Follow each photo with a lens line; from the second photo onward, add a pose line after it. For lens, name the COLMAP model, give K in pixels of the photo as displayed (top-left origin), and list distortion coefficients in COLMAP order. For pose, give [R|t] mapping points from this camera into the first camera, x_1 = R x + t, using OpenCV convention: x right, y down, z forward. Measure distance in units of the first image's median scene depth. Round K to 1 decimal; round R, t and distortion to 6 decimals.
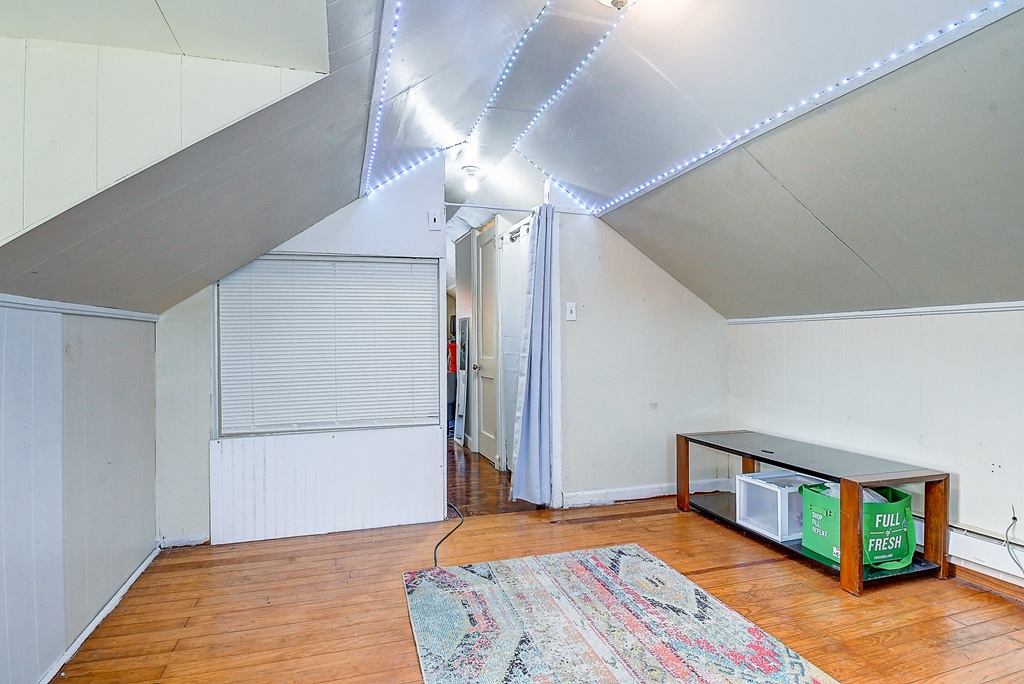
lens RADIAL K [[534.3, 0, 512.0], [0, 534.3, 342.0], [0, 0, 1]] dist [0.047294, -0.054160]
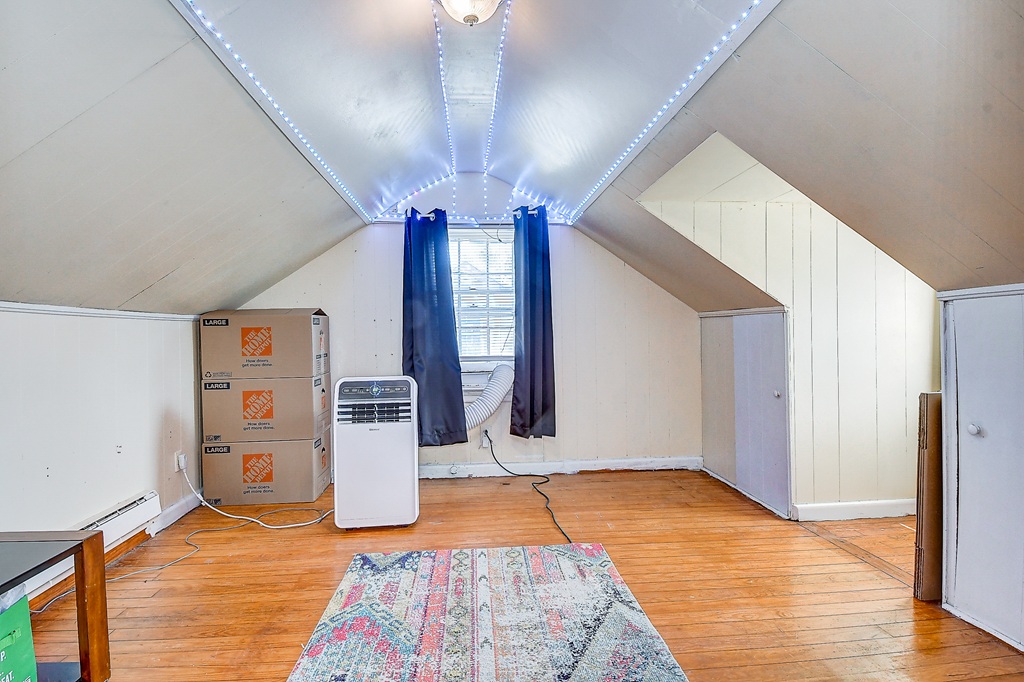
lens RADIAL K [[534.3, 0, 512.0], [0, 534.3, 341.0], [0, 0, 1]] dist [0.047294, -0.054160]
pose [[-0.977120, 0.016270, 0.212066, -0.091464], [0.016281, 0.999866, -0.001695, 0.012489], [-0.212065, 0.001796, -0.977254, 1.940915]]
